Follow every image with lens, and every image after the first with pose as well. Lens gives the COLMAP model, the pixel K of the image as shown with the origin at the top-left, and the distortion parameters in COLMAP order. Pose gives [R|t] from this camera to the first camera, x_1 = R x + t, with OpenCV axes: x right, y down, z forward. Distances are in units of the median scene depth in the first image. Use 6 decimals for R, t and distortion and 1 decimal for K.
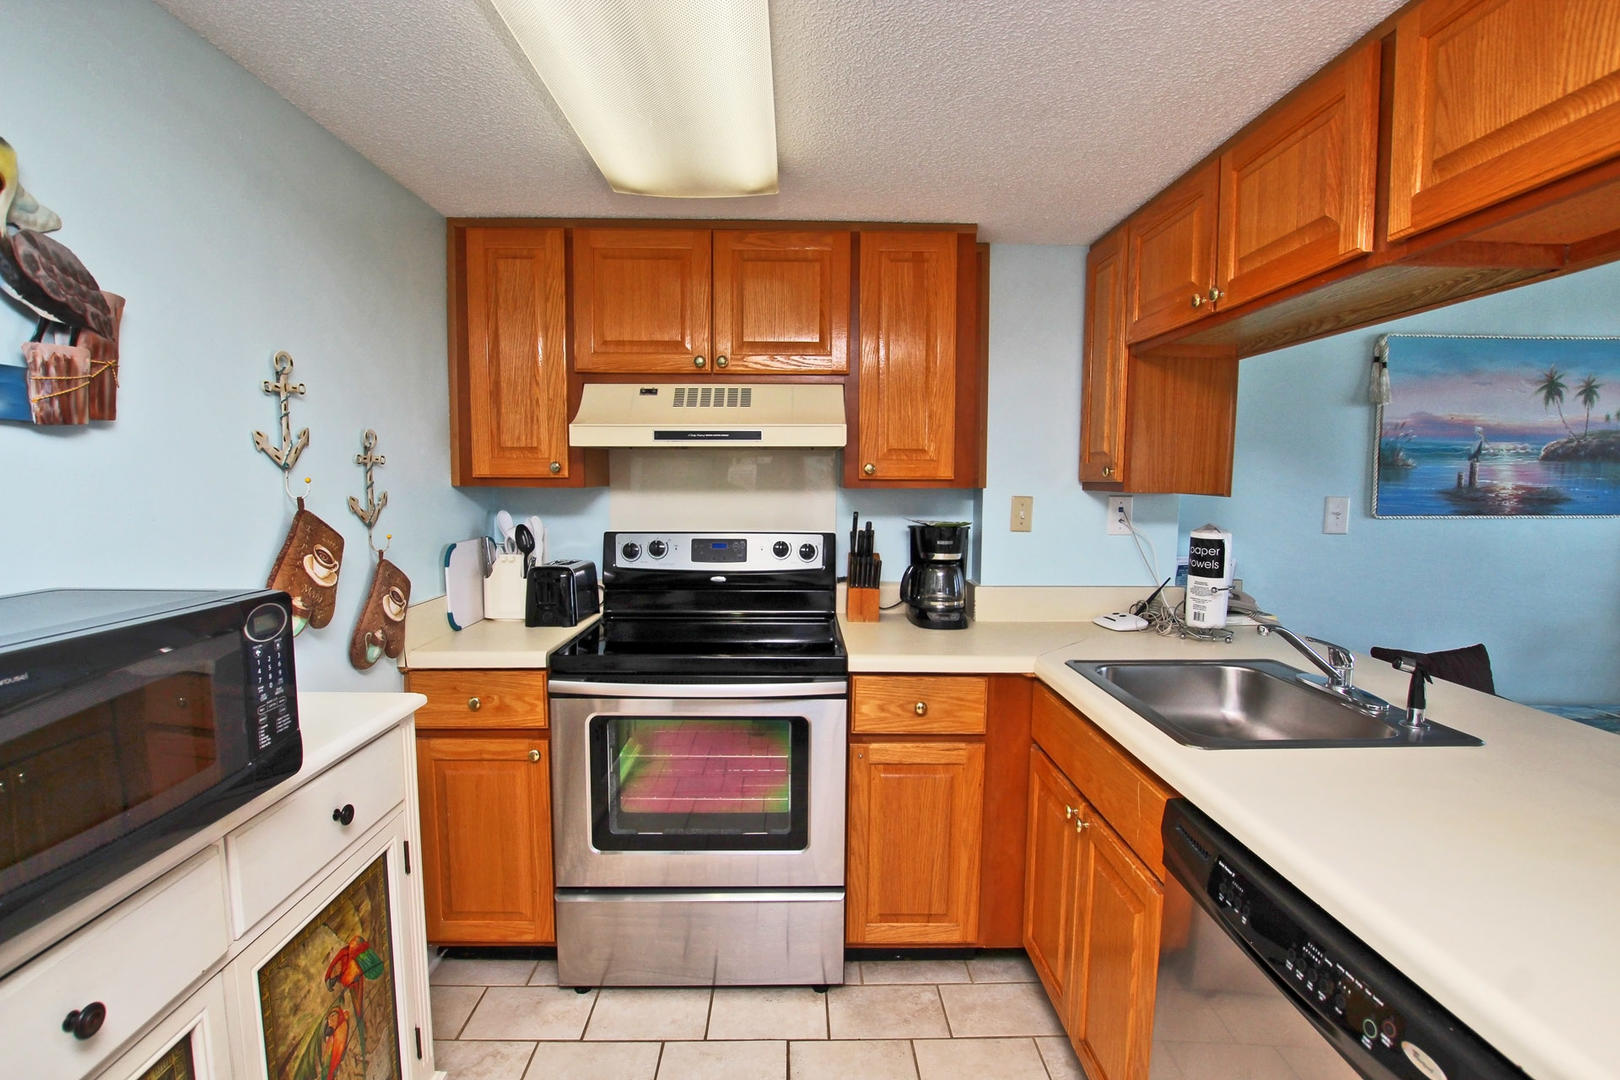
lens RADIAL K [[753.4, 0, 814.1], [0, 753.4, 545.5], [0, 0, 1]] dist [-0.043122, 0.009066]
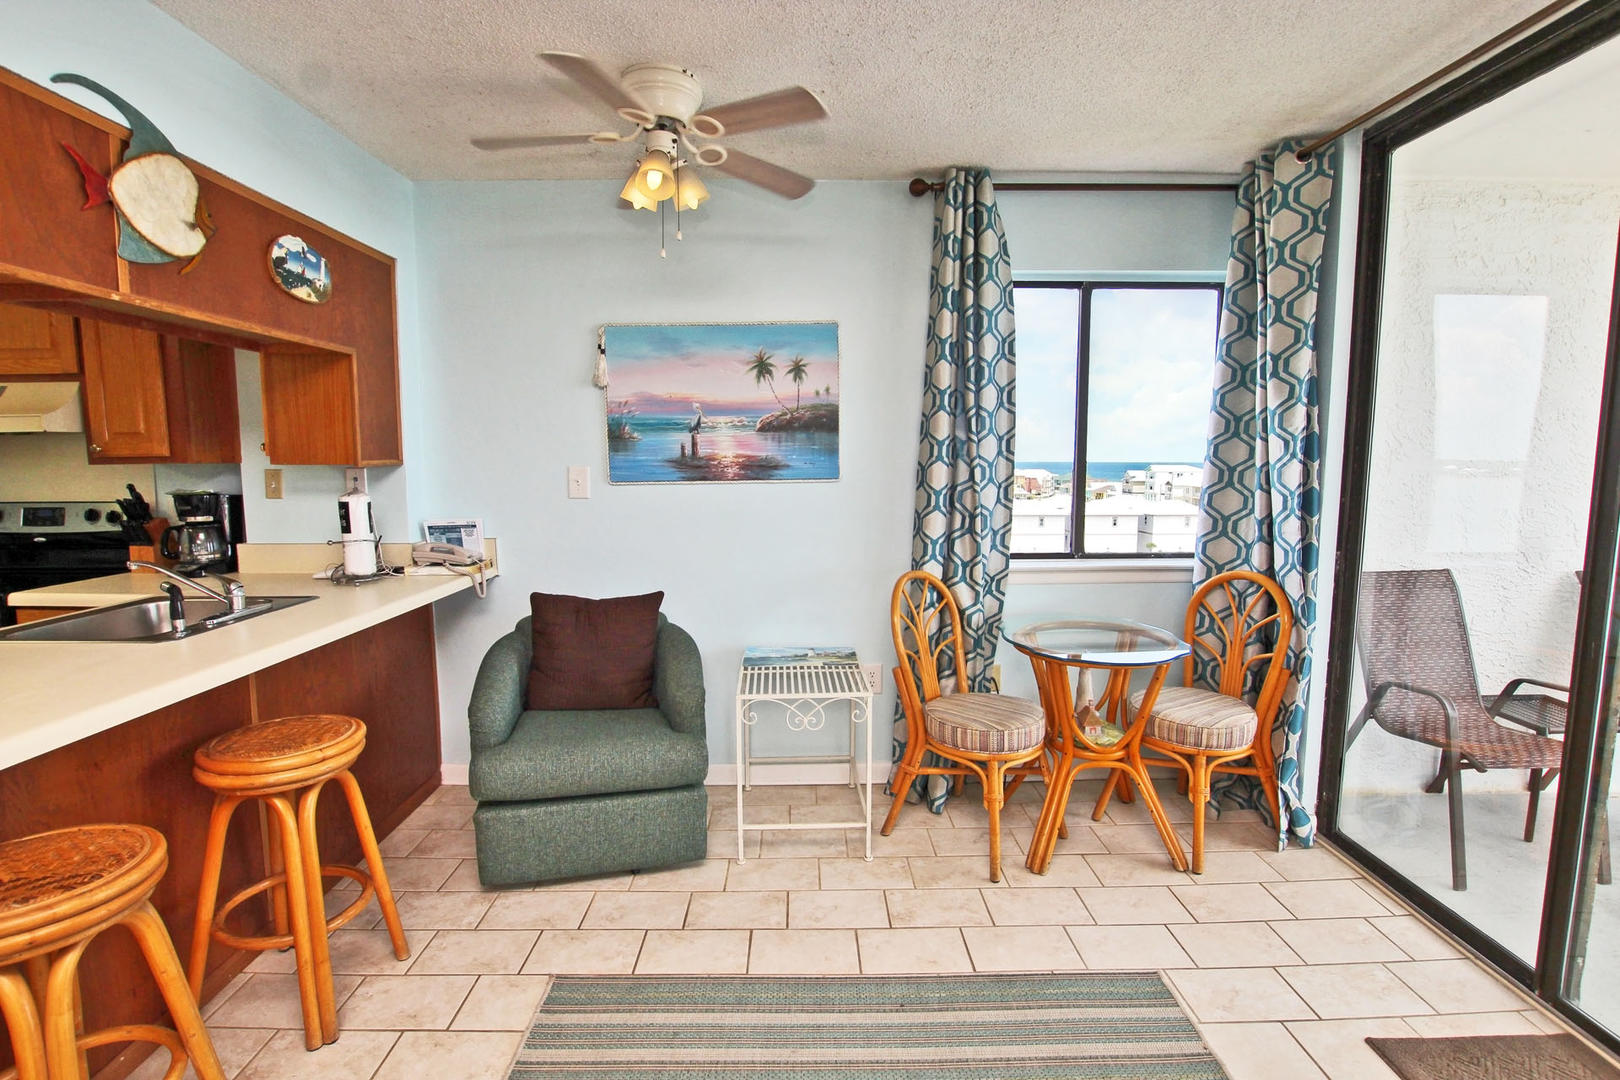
lens RADIAL K [[753.4, 0, 814.1], [0, 753.4, 545.5], [0, 0, 1]] dist [-0.043122, 0.009066]
pose [[0.999853, -0.006997, -0.015645, 1.107025], [0.007408, 0.999625, 0.026347, 0.030279], [0.015454, -0.026459, 0.999530, -0.176598]]
